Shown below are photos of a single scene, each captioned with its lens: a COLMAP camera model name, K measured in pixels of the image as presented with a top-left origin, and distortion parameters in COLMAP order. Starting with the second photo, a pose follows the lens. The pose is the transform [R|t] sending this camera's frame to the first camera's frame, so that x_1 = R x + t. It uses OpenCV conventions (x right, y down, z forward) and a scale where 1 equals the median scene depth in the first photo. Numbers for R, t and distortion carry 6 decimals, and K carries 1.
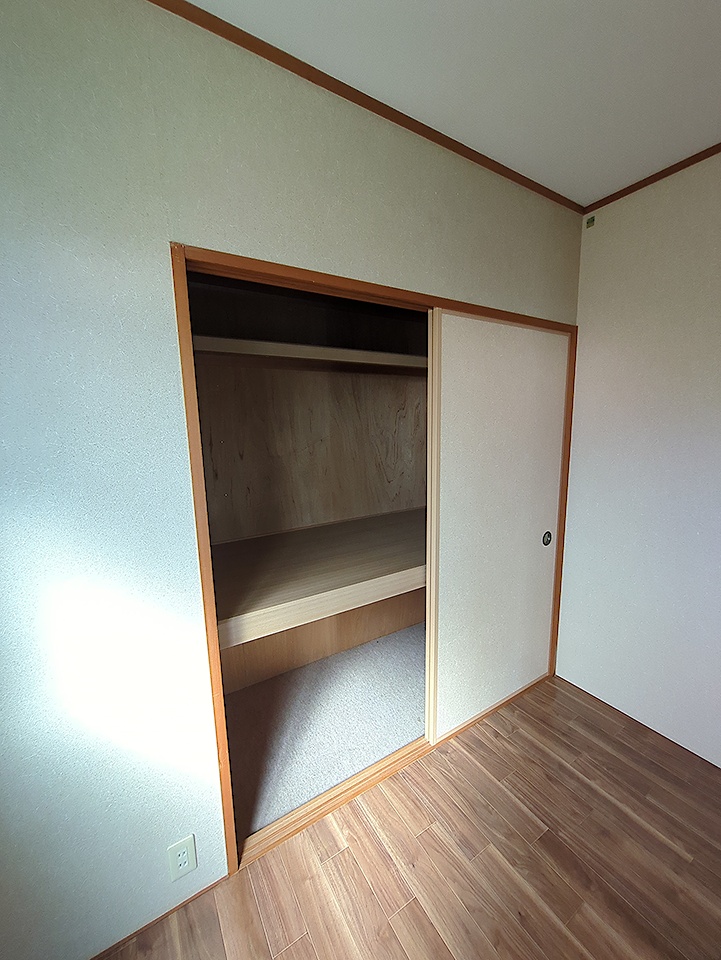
lens RADIAL K [[377.9, 0, 359.7], [0, 377.9, 484.4], [0, 0, 1]] dist [-0.000742, 0.000050]
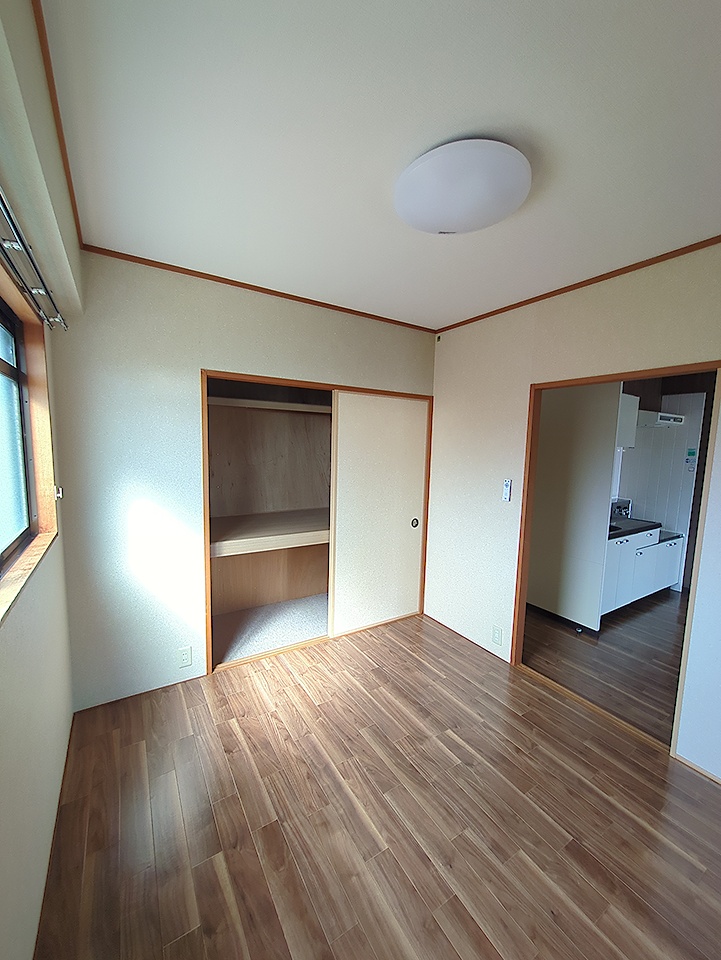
lens RADIAL K [[377.9, 0, 359.7], [0, 377.9, 484.4], [0, 0, 1]] dist [-0.000742, 0.000050]
pose [[0.998851, 0.045356, 0.015492, 0.253584], [-0.044581, 0.997894, -0.047114, 0.072843], [-0.017596, 0.046369, 0.998769, -0.701254]]
